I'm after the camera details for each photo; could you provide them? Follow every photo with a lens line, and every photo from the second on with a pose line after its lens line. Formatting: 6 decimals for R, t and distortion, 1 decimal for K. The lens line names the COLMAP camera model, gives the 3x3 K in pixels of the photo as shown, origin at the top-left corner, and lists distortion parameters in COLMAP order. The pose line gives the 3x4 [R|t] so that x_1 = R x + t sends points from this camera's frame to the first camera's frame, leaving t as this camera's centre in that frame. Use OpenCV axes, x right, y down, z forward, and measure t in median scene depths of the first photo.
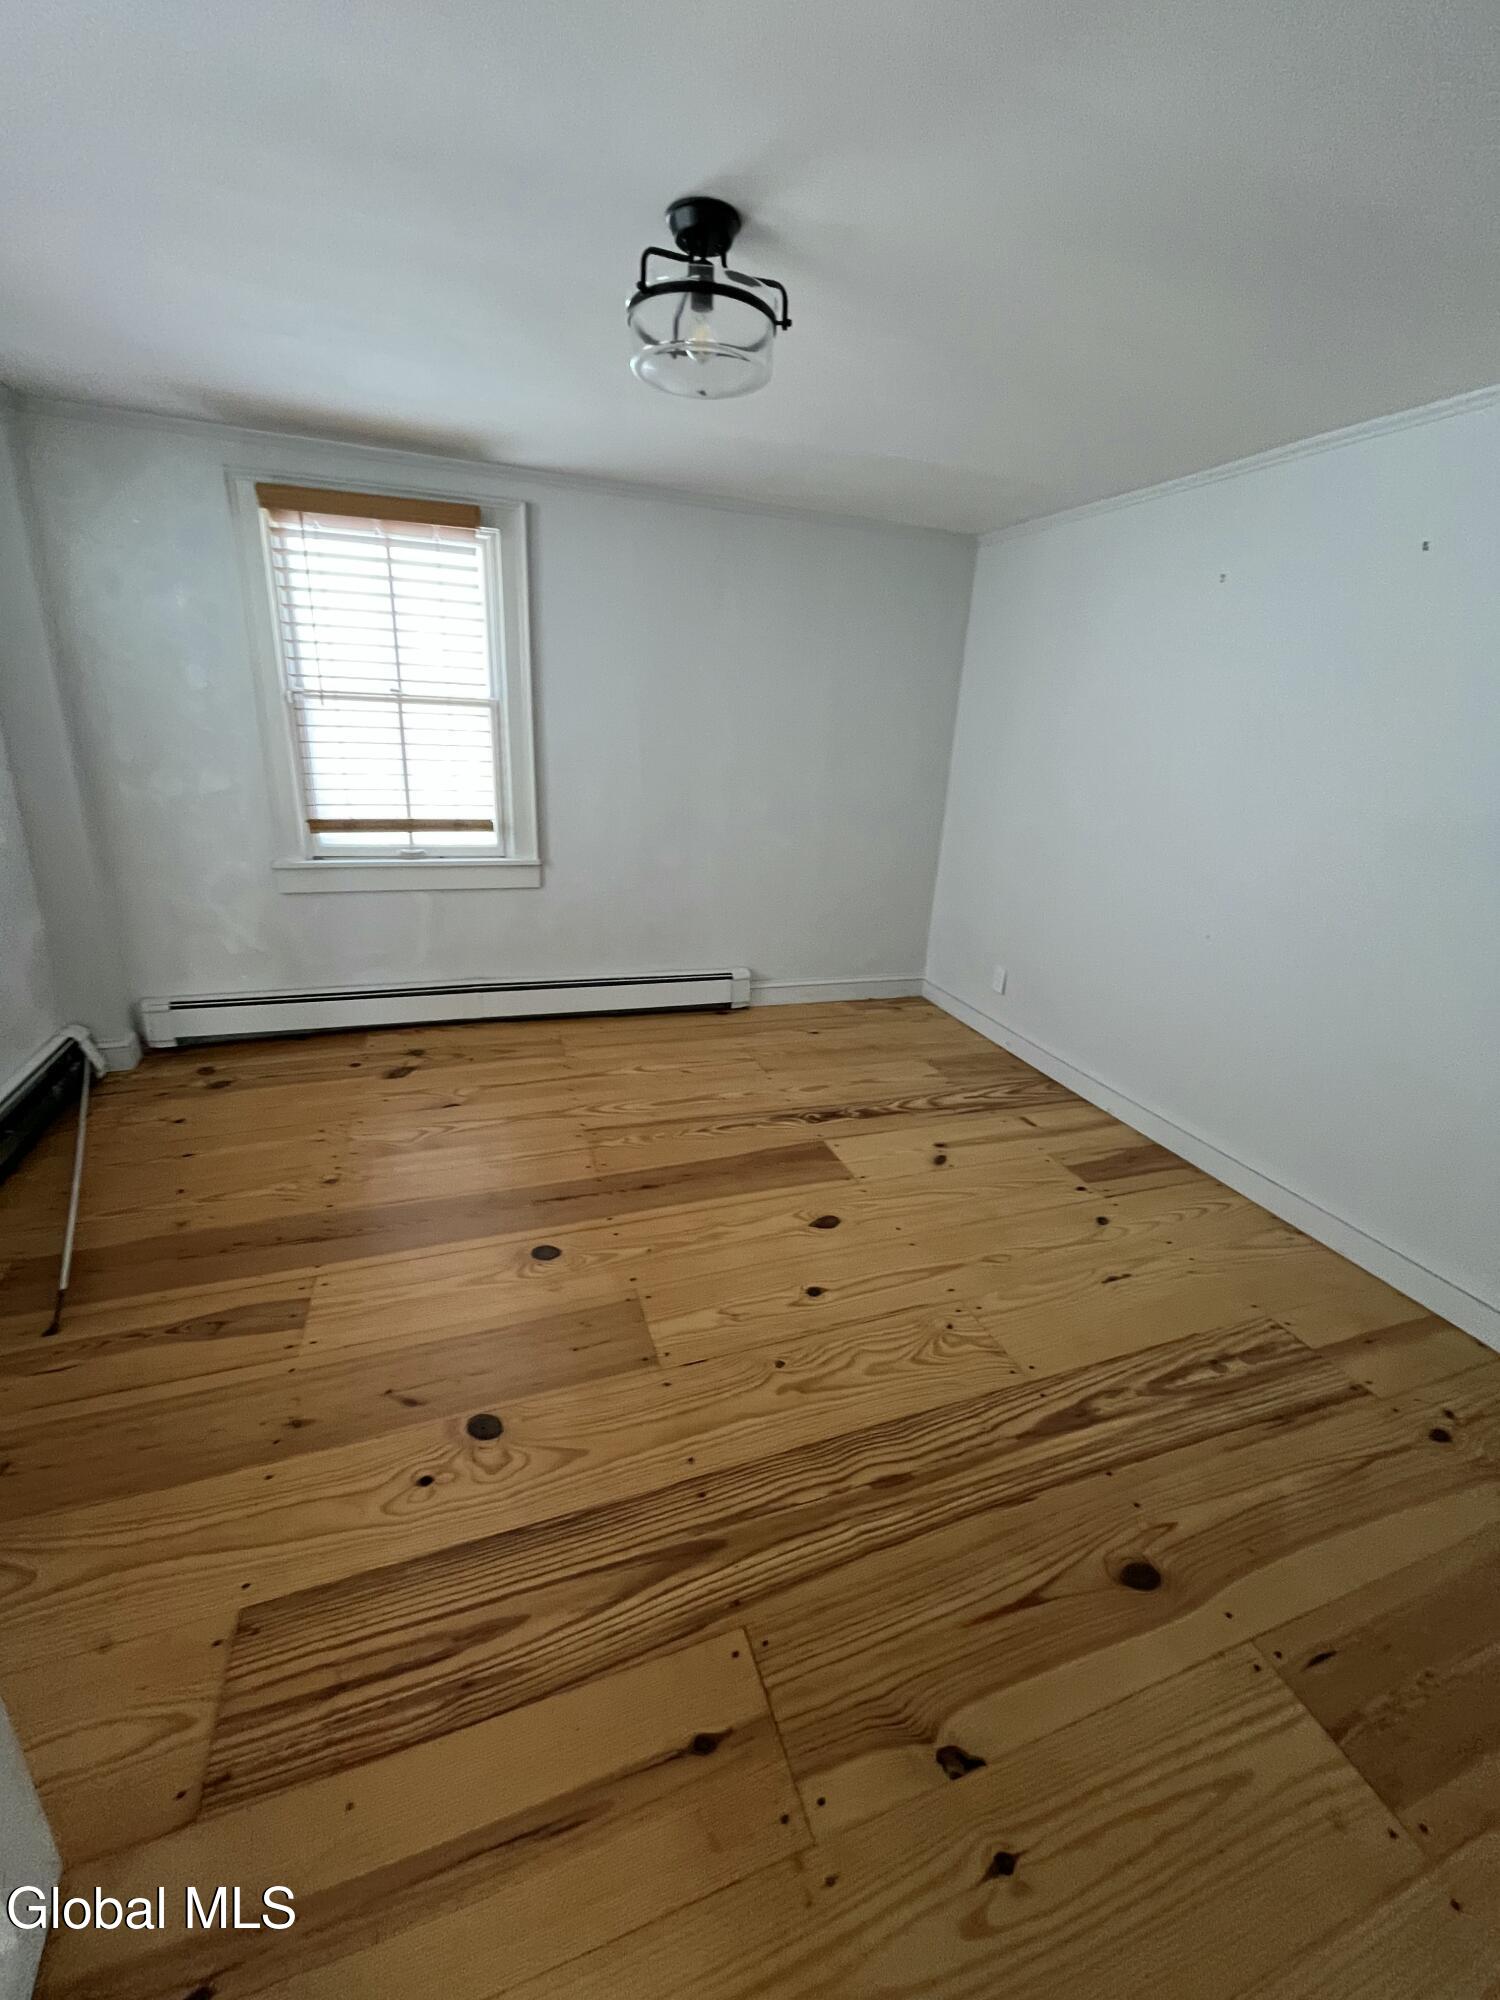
lens RADIAL K [[804.4, 0, 765.3], [0, 804.4, 1008.4], [0, 0, 1]] dist [-0.003439, 0.000090]
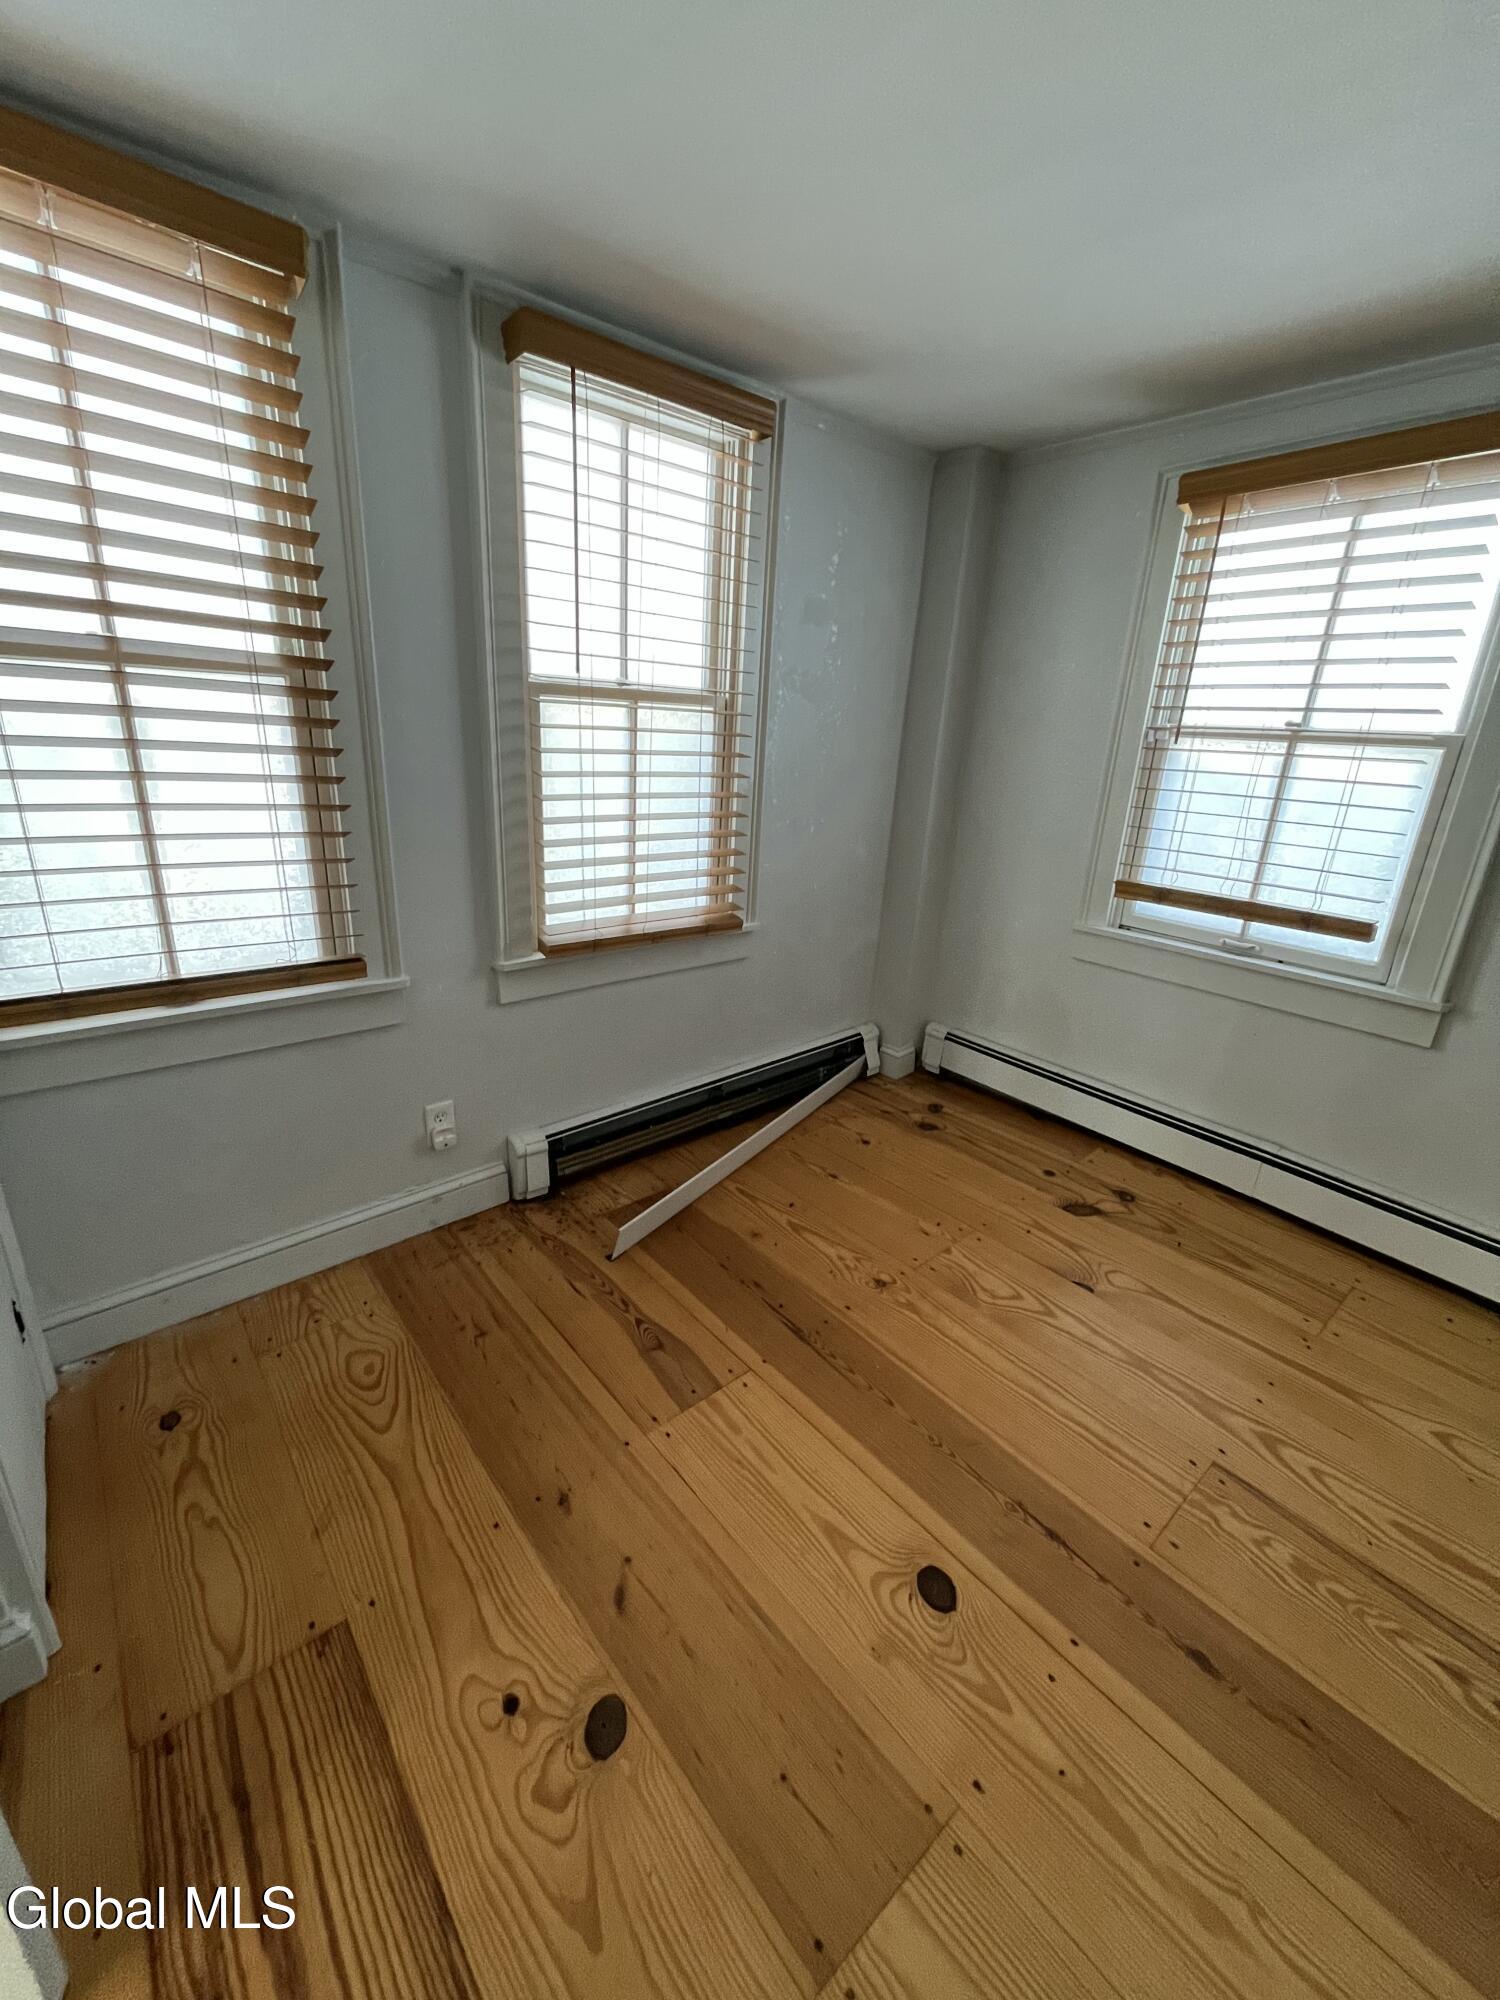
lens RADIAL K [[804.4, 0, 752.6], [0, 804.4, 1001.8], [0, 0, 1]] dist [-0.003439, 0.000090]
pose [[0.337360, 0.276993, -0.899702, 0.082256], [-0.343015, 0.926196, 0.156530, -0.120797], [0.876658, 0.255804, 0.407475, 0.367046]]
